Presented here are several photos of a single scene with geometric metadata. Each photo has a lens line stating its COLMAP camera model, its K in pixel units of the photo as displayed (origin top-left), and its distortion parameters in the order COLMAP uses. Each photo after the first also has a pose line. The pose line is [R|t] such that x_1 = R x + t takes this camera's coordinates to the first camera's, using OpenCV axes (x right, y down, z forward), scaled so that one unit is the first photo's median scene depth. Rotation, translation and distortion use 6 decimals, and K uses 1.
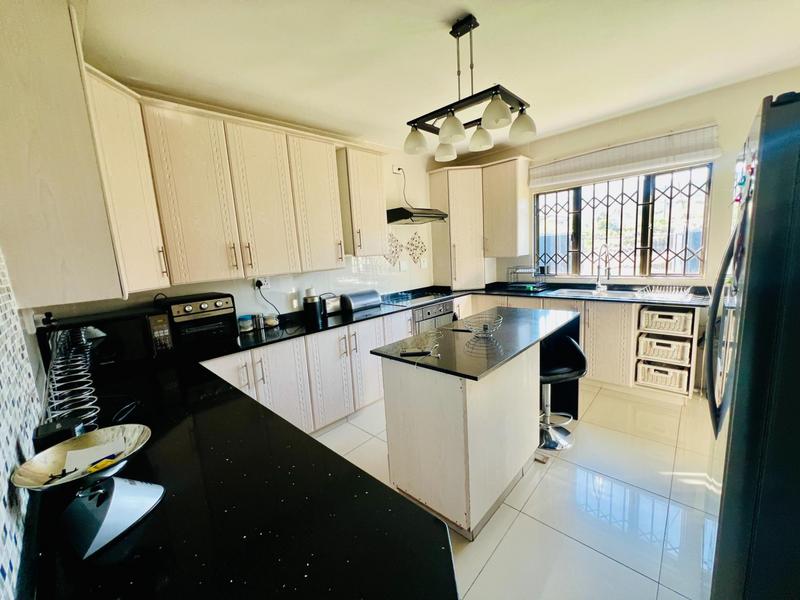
lens RADIAL K [[319.3, 0, 398.4], [0, 319.3, 298.6], [0, 0, 1]] dist [-0.003083, -0.000307]
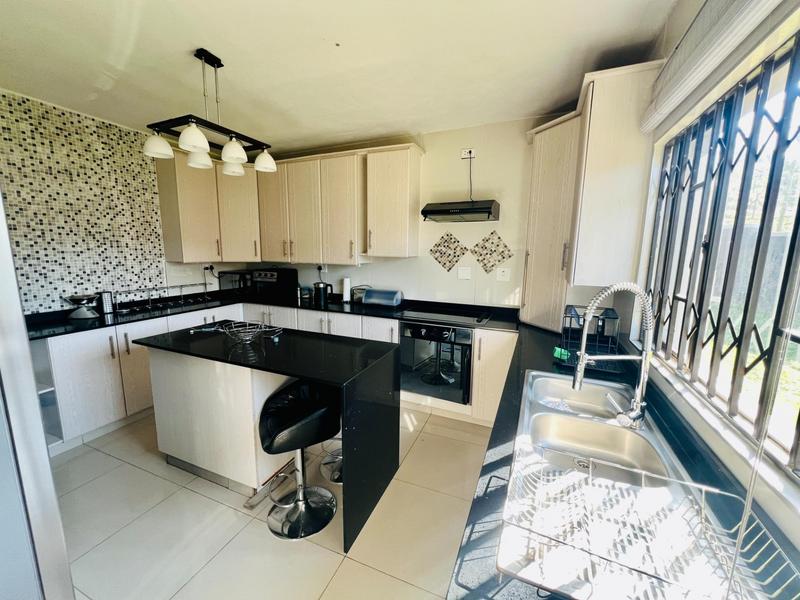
lens RADIAL K [[319.3, 0, 398.4], [0, 319.3, 298.6], [0, 0, 1]] dist [-0.003083, -0.000307]
pose [[0.344282, 0.199302, -0.917468, 0.956131], [-0.177738, 0.973374, 0.144750, -0.170906], [0.921889, 0.113234, 0.370539, 0.743120]]
